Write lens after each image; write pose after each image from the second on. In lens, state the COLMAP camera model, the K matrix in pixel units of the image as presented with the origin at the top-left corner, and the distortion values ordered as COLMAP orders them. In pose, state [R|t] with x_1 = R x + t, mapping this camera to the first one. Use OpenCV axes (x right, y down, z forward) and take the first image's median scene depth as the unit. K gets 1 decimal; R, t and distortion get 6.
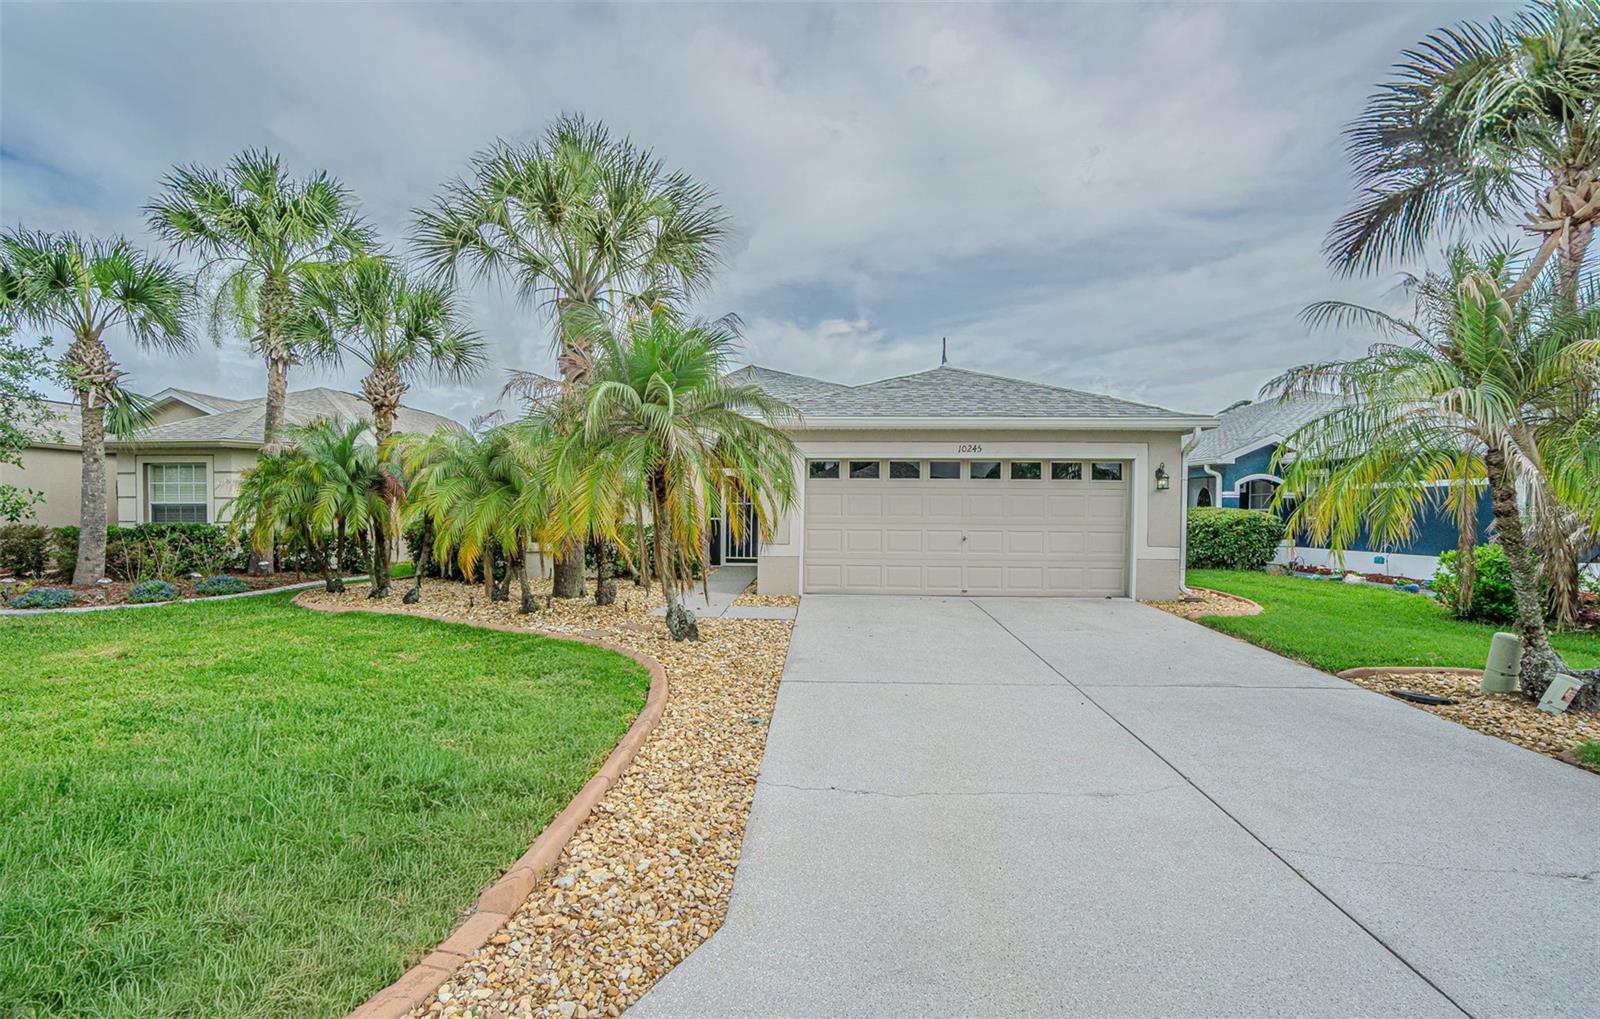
lens RADIAL K [[701.0, 0, 800.3], [0, 701.0, 512.5], [0, 0, 1]] dist [-0.010475, -0.000619]
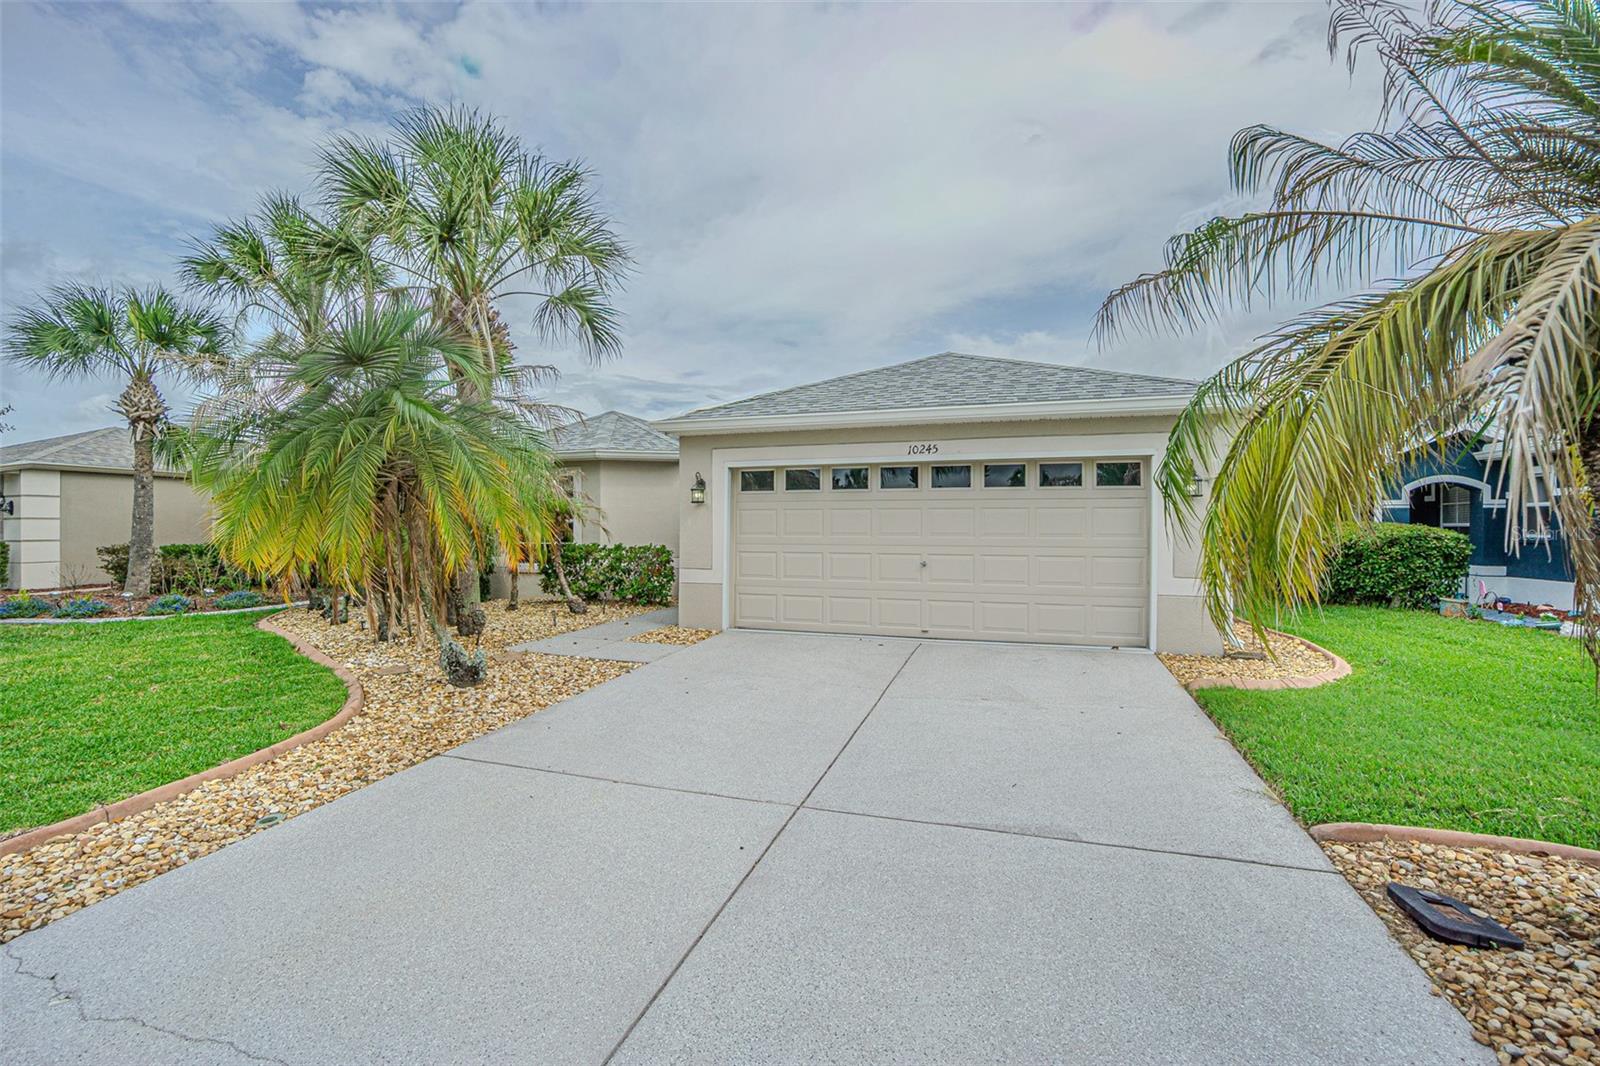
lens RADIAL K [[687.2, 0, 802.1], [0, 687.2, 527.6], [0, 0, 1]] dist [-0.024621, 0.008127]
pose [[0.962721, -0.004238, -0.270464, 0.312012], [0.003858, 0.999991, -0.001938, -0.002766], [0.270470, 0.000823, 0.962728, 0.223104]]
